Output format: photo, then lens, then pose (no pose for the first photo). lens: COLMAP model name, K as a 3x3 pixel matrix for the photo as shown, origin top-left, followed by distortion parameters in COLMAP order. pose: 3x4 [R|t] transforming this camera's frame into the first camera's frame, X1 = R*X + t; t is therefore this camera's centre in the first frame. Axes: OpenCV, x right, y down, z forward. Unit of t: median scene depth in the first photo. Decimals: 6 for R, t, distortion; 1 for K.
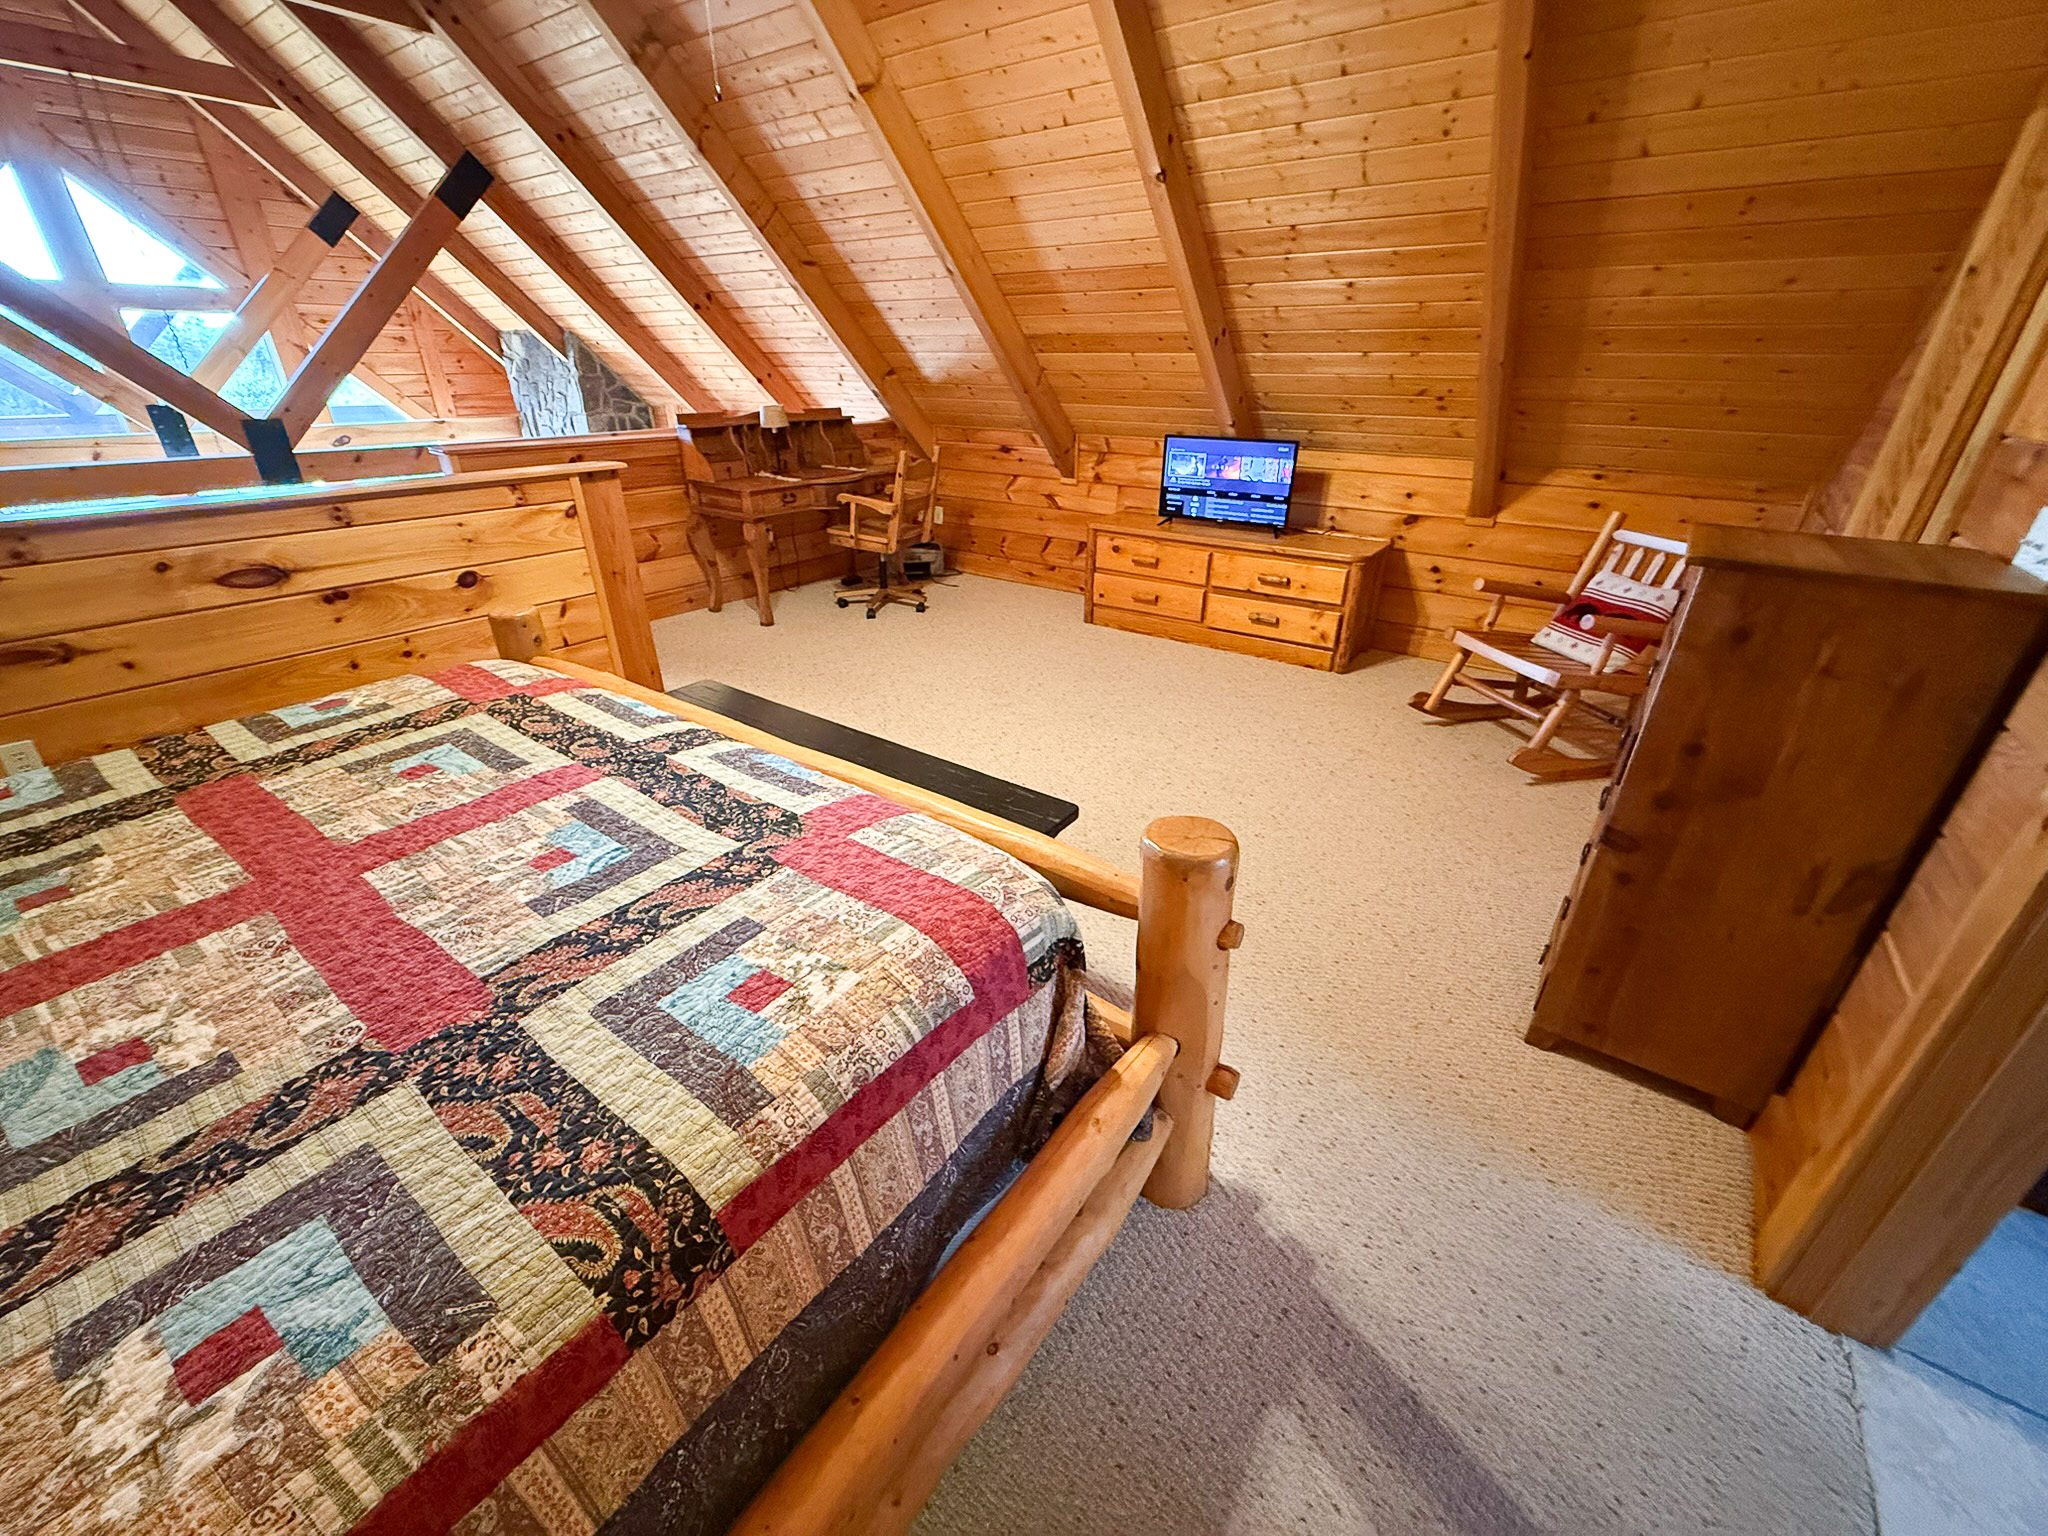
lens RADIAL K [[810.7, 0, 1020.2], [0, 810.7, 772.0], [0, 0, 1]] dist [-0.000541, 0.000552]
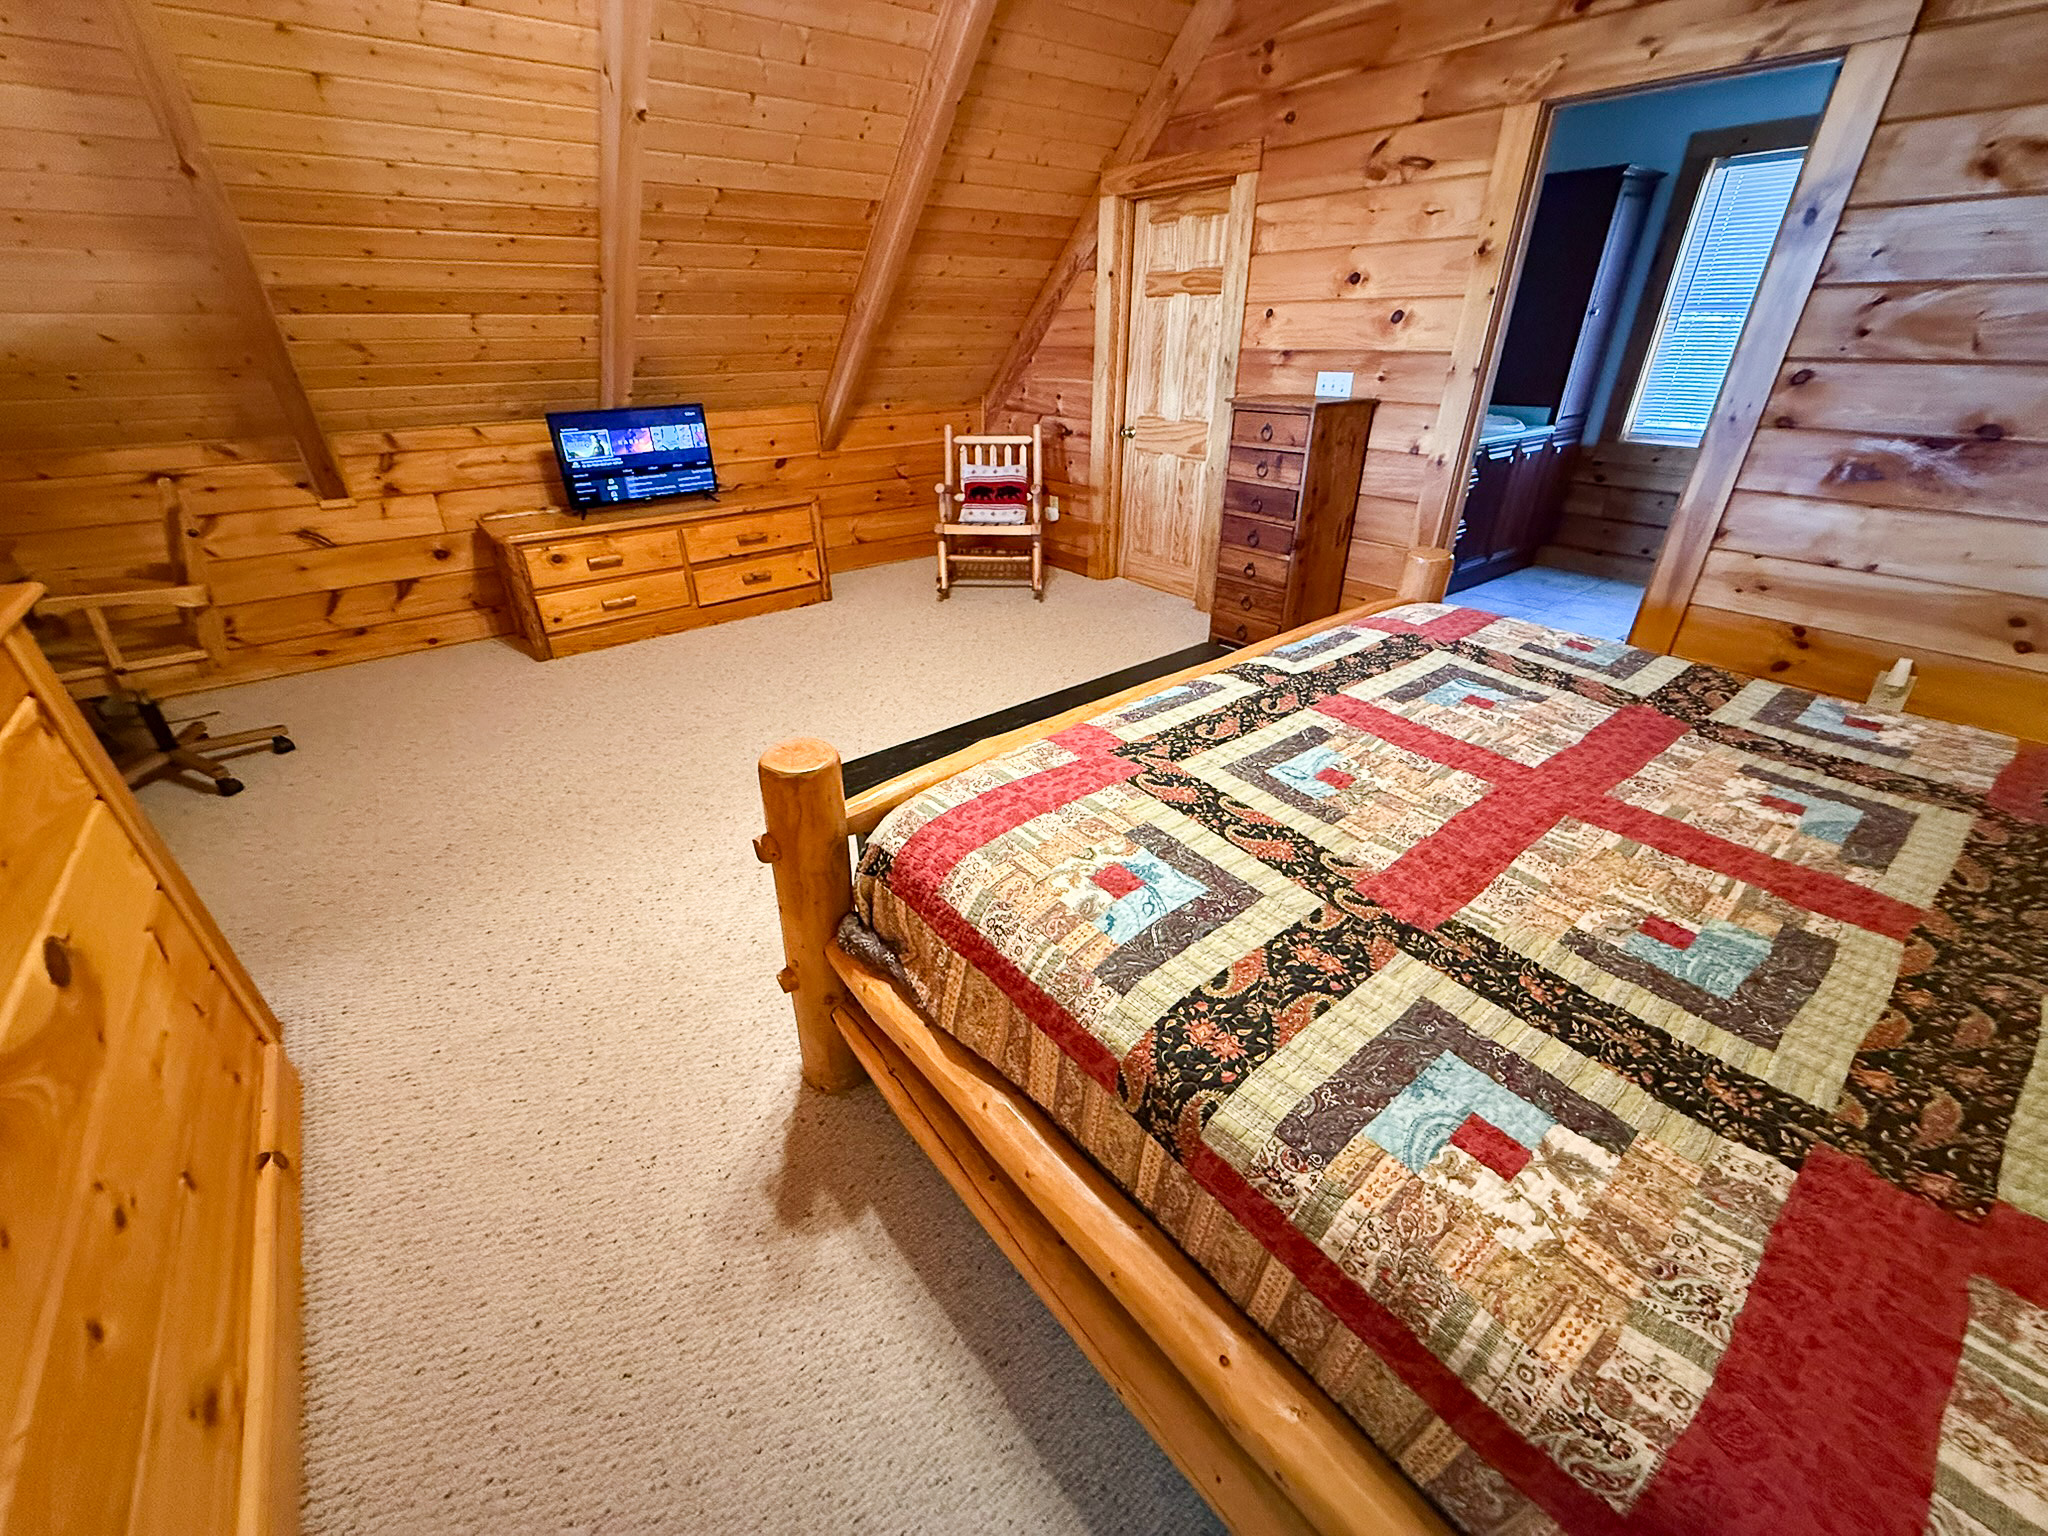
lens RADIAL K [[810.7, 0, 1018.0], [0, 810.7, 769.1], [0, 0, 1]] dist [-0.000541, 0.000552]
pose [[0.268643, -0.467746, 0.842048, -1.697530], [0.443215, 0.836170, 0.323080, -0.487040], [-0.855215, 0.286415, 0.431943, 0.969592]]
